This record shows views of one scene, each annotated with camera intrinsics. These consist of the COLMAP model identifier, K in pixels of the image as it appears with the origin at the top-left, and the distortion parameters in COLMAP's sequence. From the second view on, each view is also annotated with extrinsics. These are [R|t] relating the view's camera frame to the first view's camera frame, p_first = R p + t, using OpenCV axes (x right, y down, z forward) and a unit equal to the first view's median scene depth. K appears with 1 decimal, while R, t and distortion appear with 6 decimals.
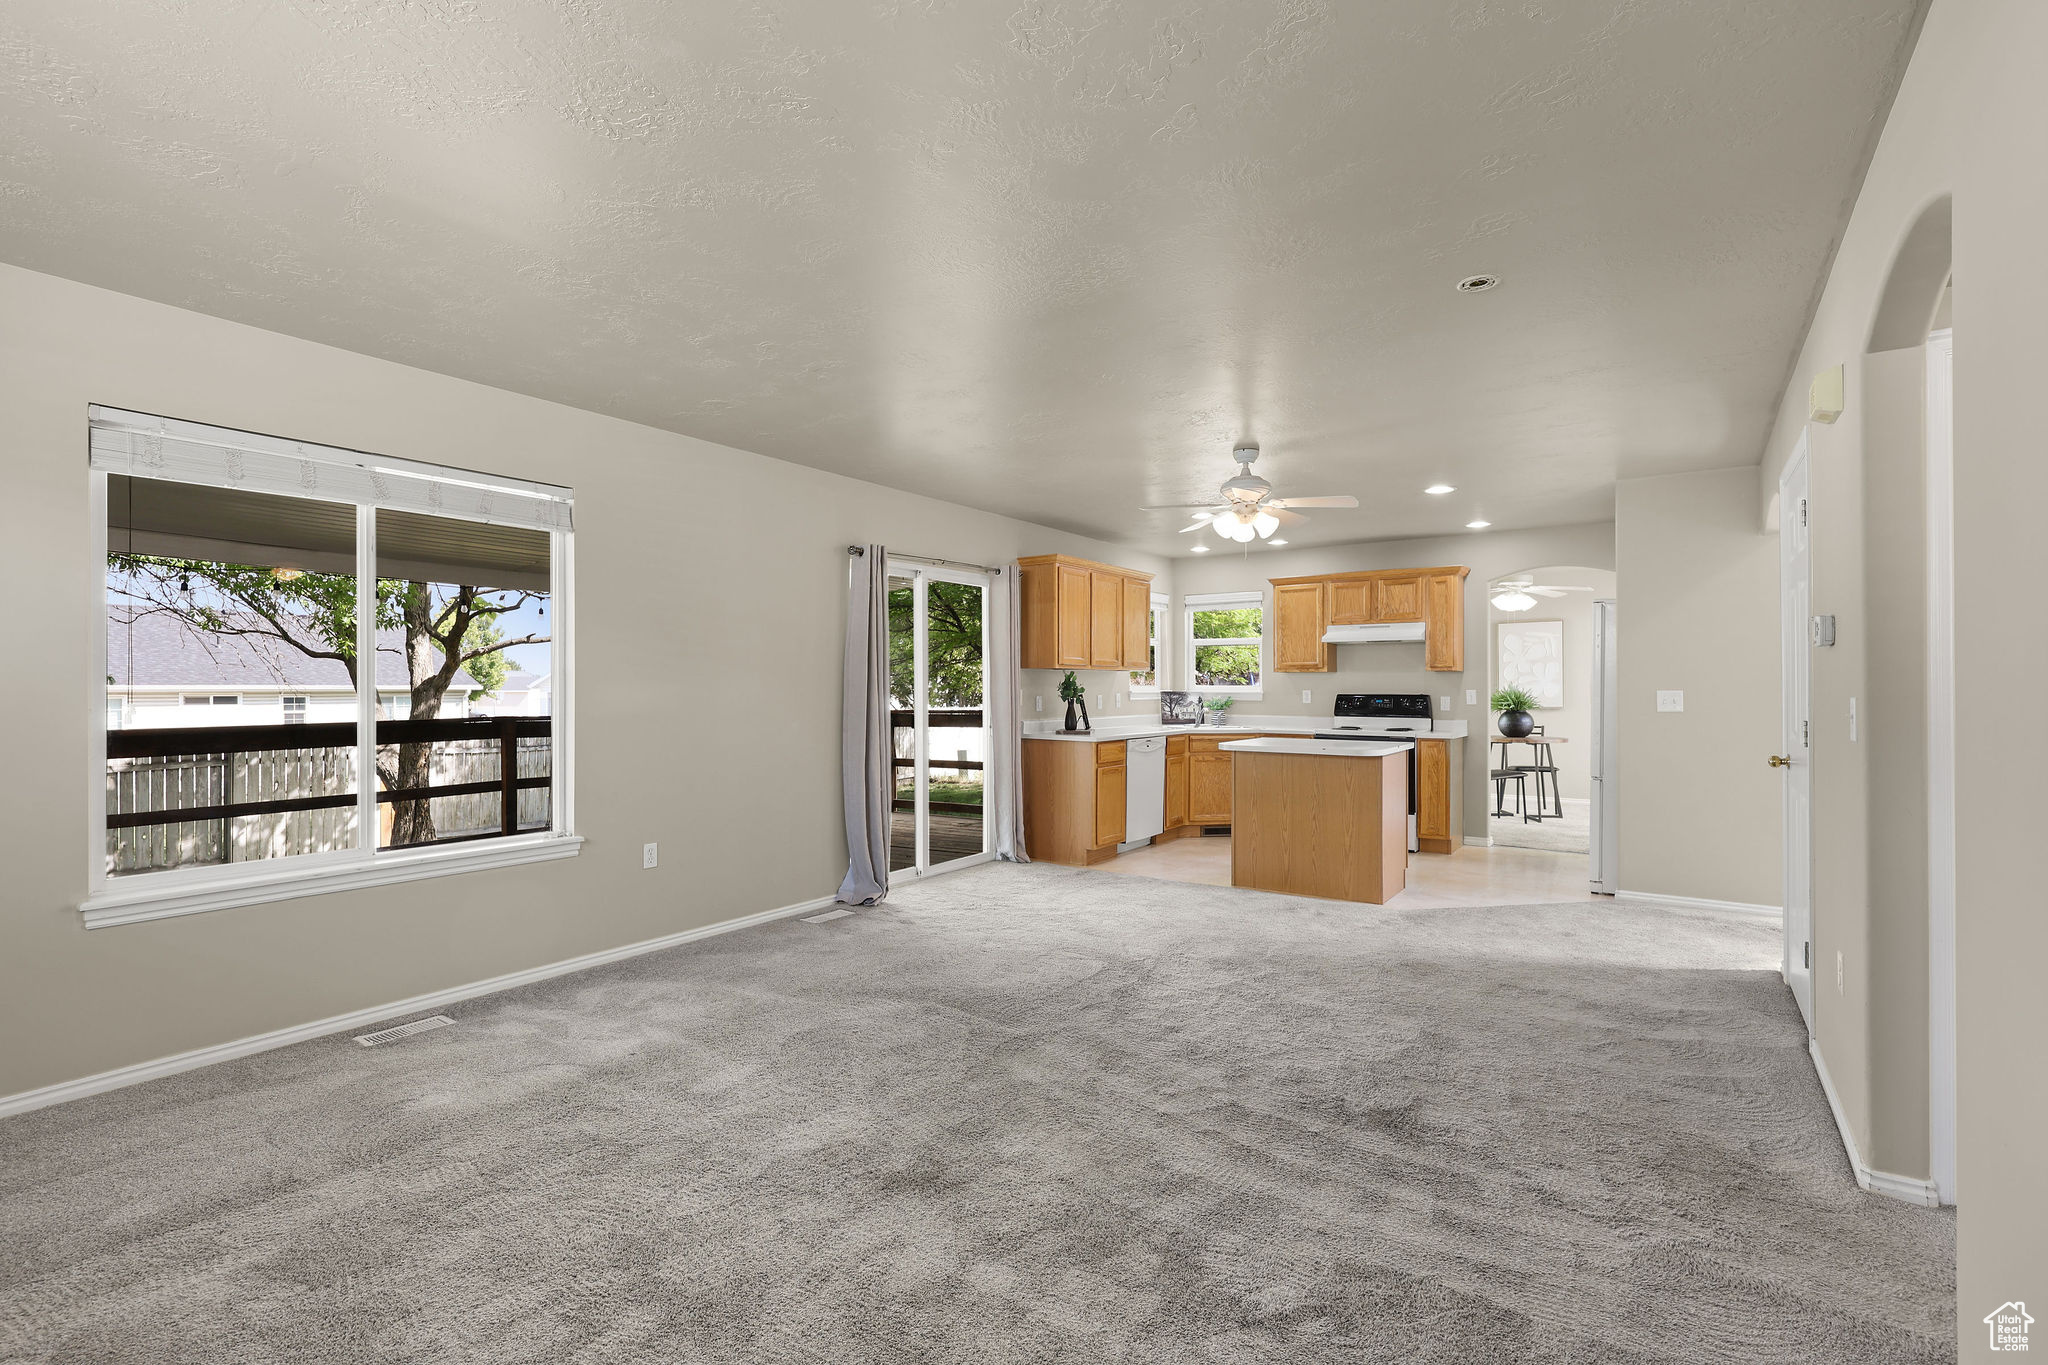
lens RADIAL K [[952.6, 0, 1024.0], [0, 952.6, 682.5], [0, 0, 1]] dist [0.012699, 0.000217]
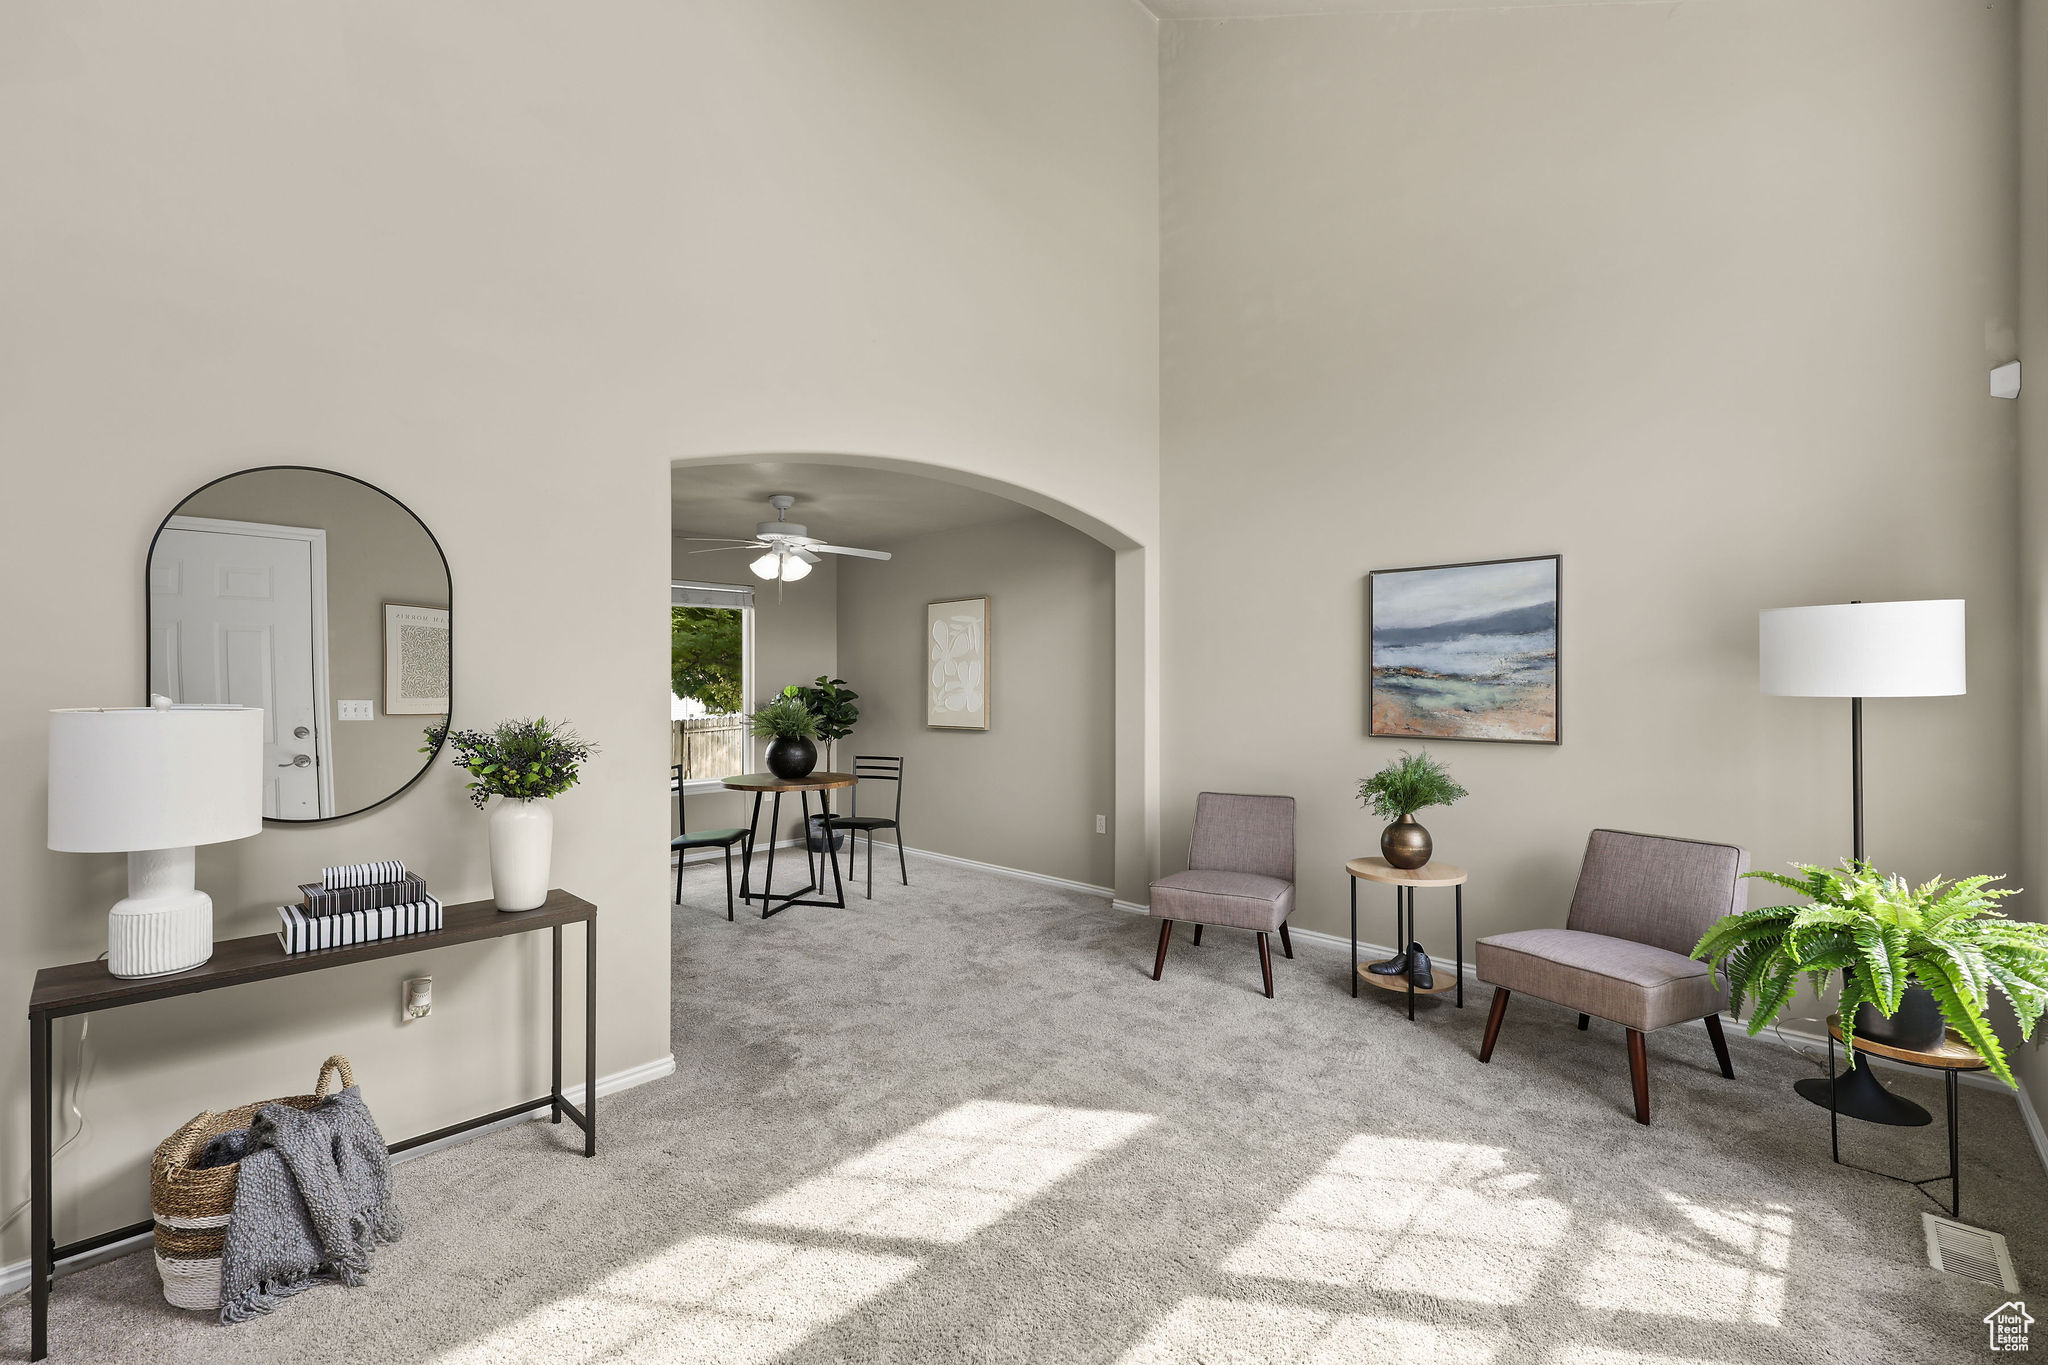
lens RADIAL K [[877.1, 0, 1024.0], [0, 877.1, 682.5], [0, 0, 1]] dist [-0.000893, -0.000155]
pose [[0.988424, 0.001282, -0.151714, 0.843106], [-0.000793, 0.999994, 0.003278, -0.009418], [0.151718, -0.003120, 0.988419, 0.491092]]
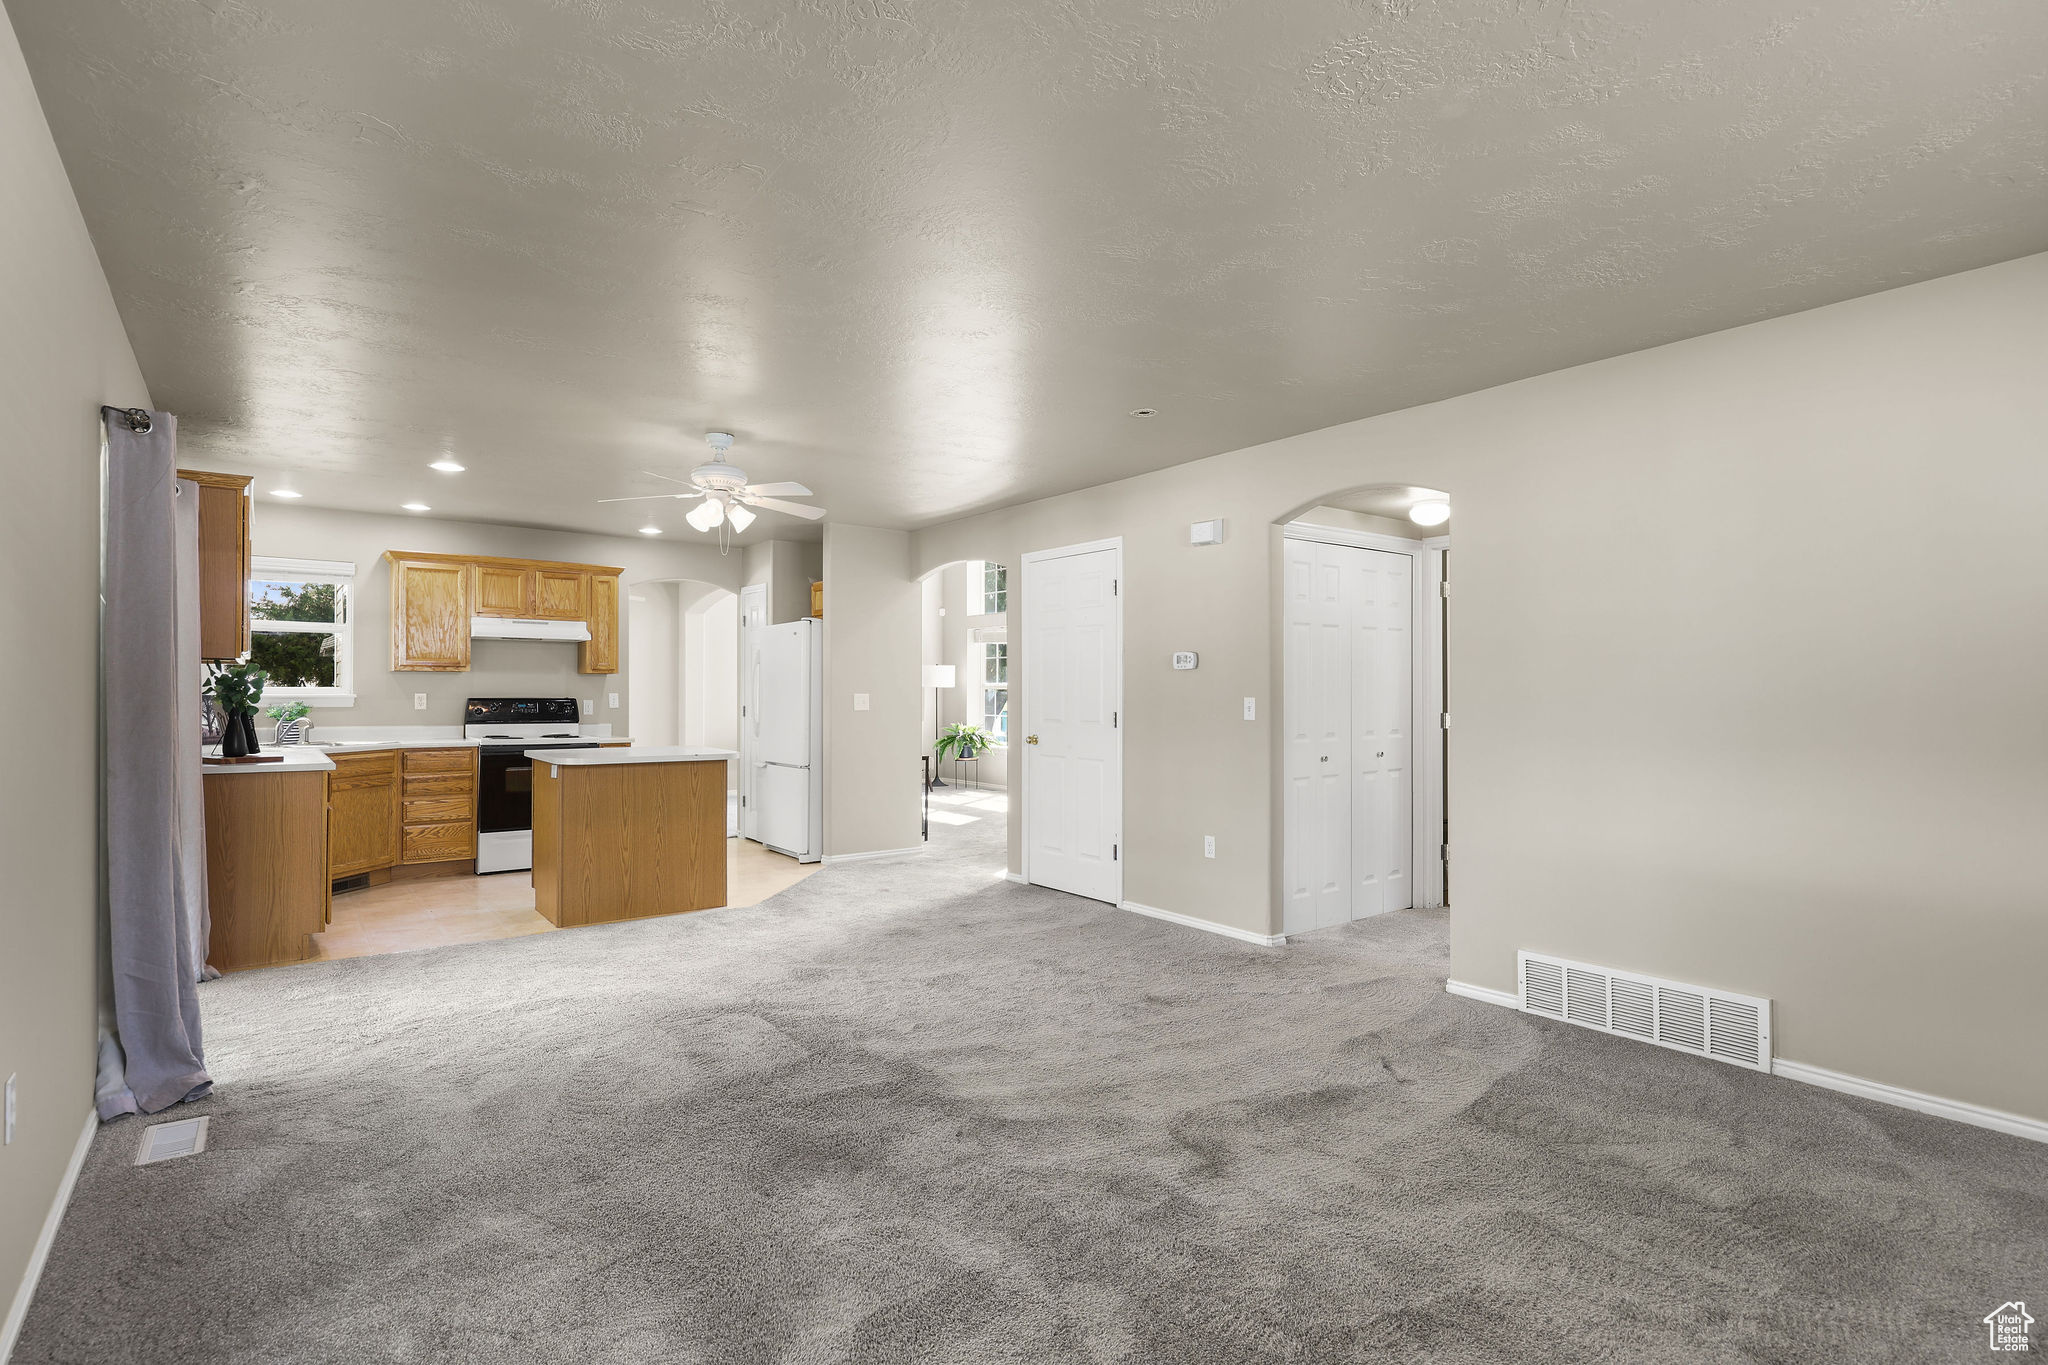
lens RADIAL K [[1004.3, 0, 1024.0], [0, 1004.3, 682.5], [0, 0, 1]] dist [0.000185, 0.000016]
pose [[0.306216, 0.011781, 0.951889, -0.366657], [-0.005793, 0.999928, -0.010513, 0.004662], [-0.951945, -0.002295, 0.306262, 0.256482]]
